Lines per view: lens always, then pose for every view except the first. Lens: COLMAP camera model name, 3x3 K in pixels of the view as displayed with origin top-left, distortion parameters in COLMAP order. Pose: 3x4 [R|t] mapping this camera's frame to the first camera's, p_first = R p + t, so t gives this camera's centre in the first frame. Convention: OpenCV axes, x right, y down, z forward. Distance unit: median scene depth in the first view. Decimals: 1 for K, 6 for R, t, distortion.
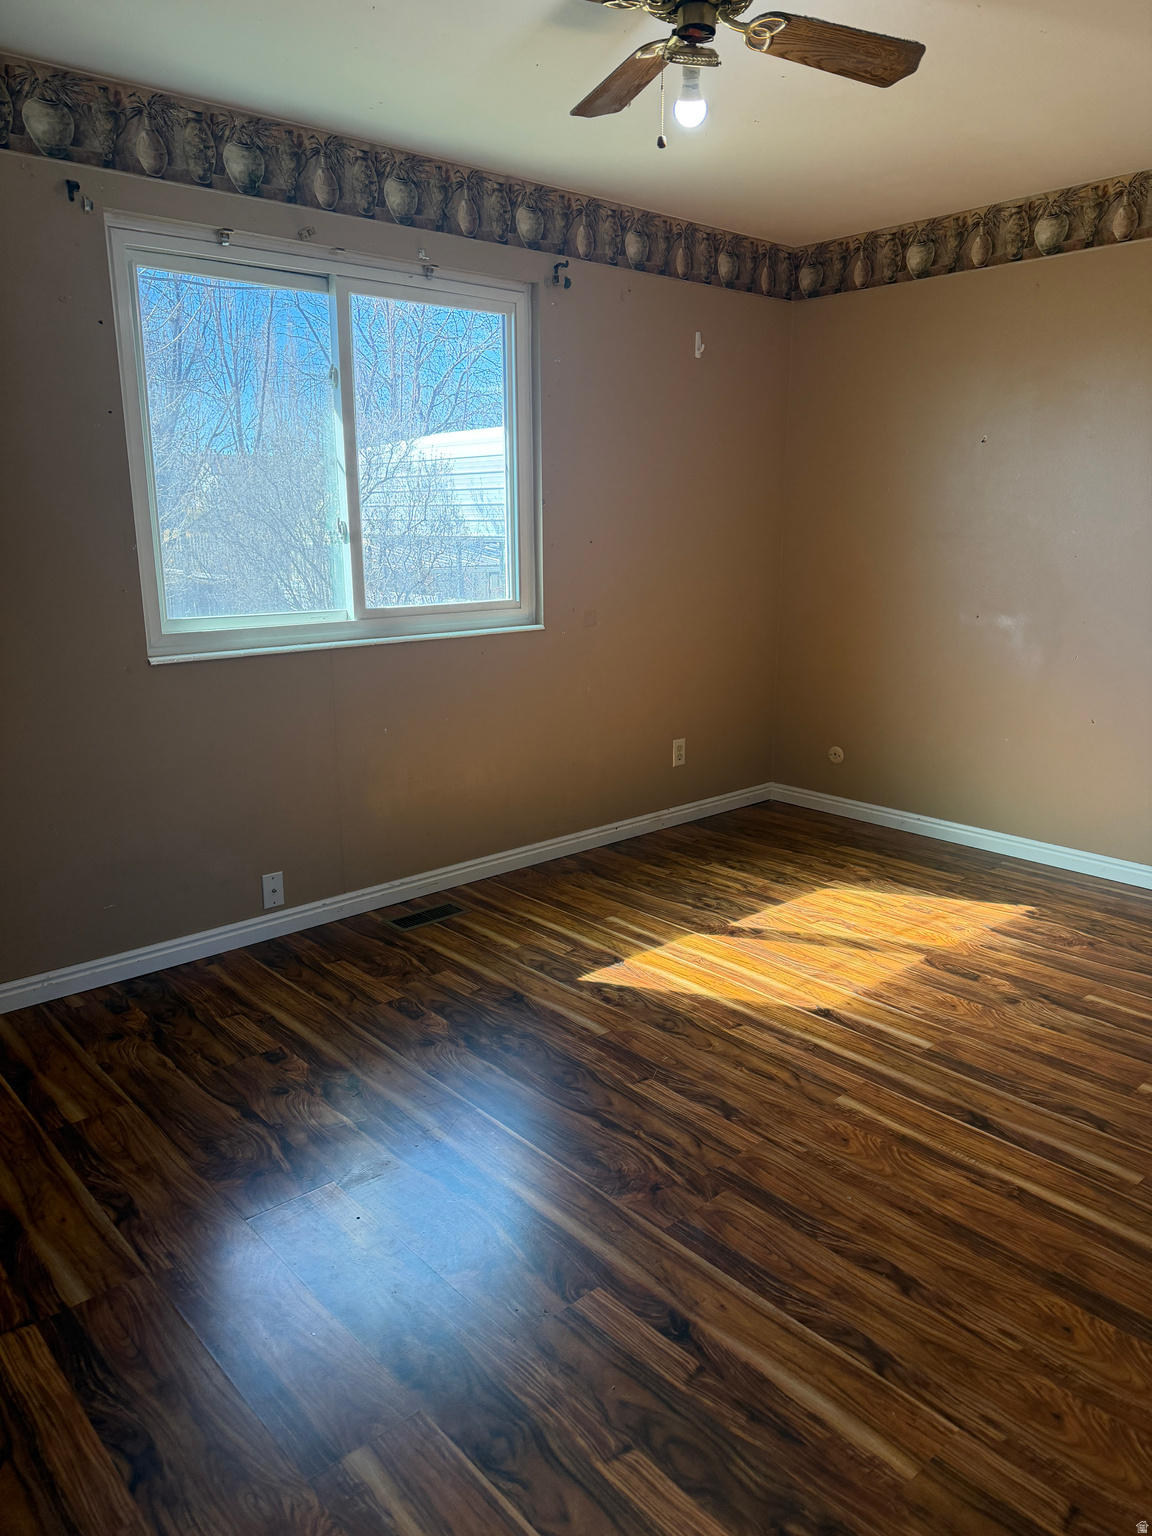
lens RADIAL K [[1094.5, 0, 576.0], [0, 1094.5, 768.0], [0, 0, 1]] dist [0.112128, -0.153198]
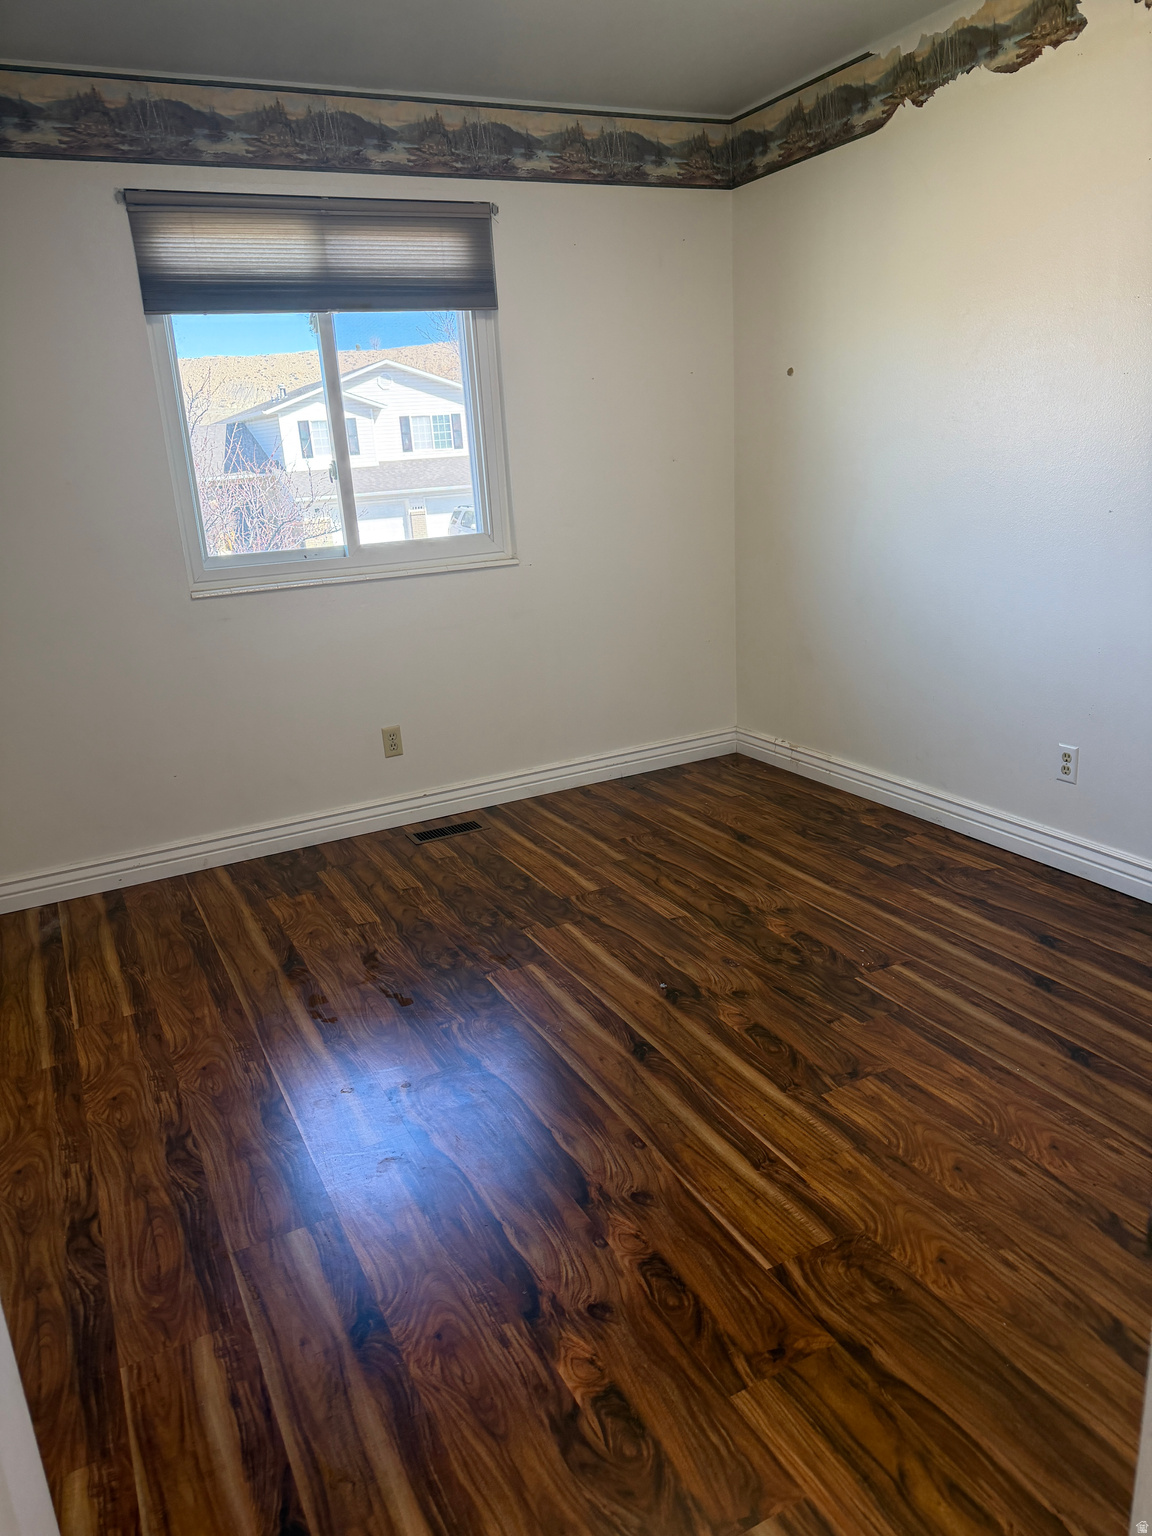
lens RADIAL K [[1094.5, 0, 576.0], [0, 1094.5, 768.0], [0, 0, 1]] dist [0.112128, -0.153198]
pose [[-0.959611, -0.006340, 0.281260, 0.279039], [0.135108, 0.866526, 0.480498, -0.345560], [-0.246766, 0.499092, -0.830671, 1.568481]]
